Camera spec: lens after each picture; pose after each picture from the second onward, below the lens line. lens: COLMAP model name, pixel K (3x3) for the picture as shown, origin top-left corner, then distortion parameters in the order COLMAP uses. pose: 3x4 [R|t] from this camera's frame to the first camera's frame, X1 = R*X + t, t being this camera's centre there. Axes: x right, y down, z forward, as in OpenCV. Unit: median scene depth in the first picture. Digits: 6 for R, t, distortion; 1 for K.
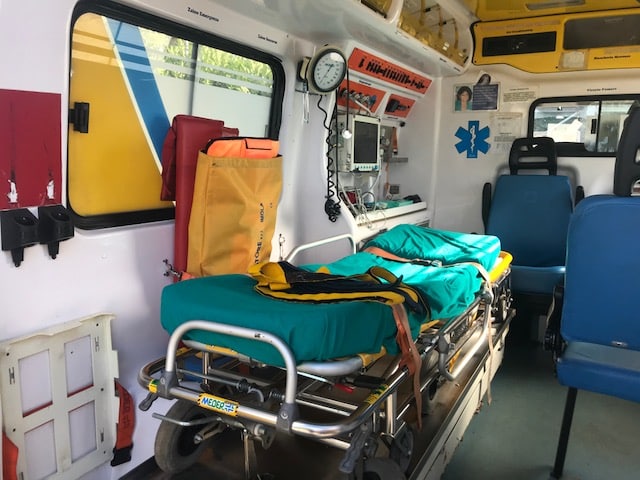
lens RADIAL K [[529.9, 0, 321.8], [0, 529.9, 235.3], [0, 0, 1]] dist [0.001748, 0.040904]
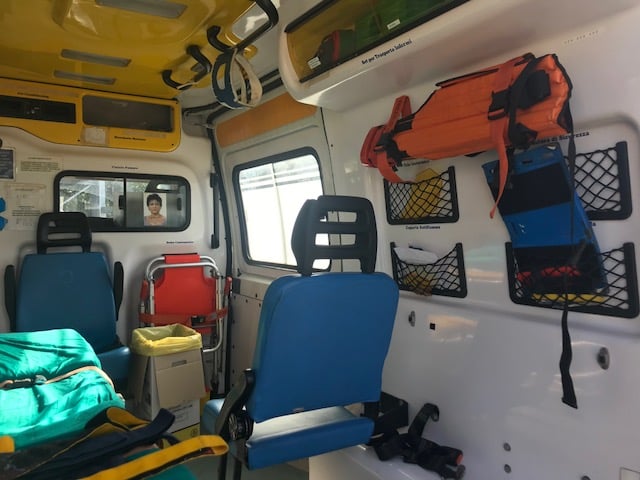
lens RADIAL K [[529.9, 0, 320.4], [0, 529.9, 237.8], [0, 0, 1]] dist [0.001748, 0.040904]
pose [[0.518125, -0.035740, 0.854558, -0.161274], [0.134699, 0.990068, -0.040262, -0.046219], [-0.844632, 0.135969, 0.517793, 0.165703]]
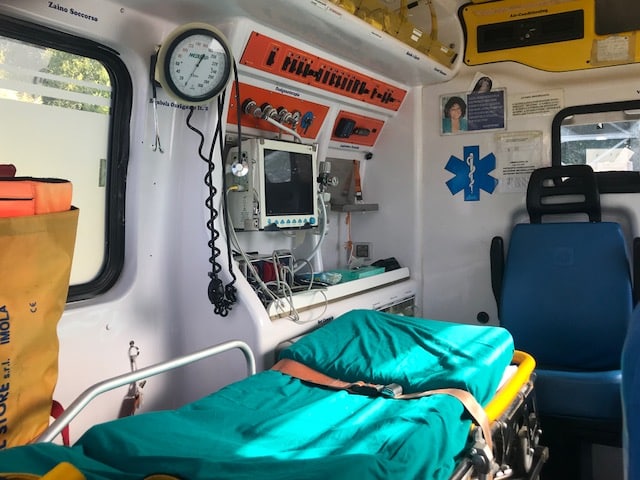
lens RADIAL K [[626.9, 0, 319.2], [0, 626.9, 237.8], [0, 0, 1]] dist [0.028590, 0.000000]
pose [[0.999158, -0.037414, -0.016844, 0.112699], [0.035647, 0.994822, -0.095177, -0.033343], [0.020317, 0.094496, 0.995318, 0.232030]]
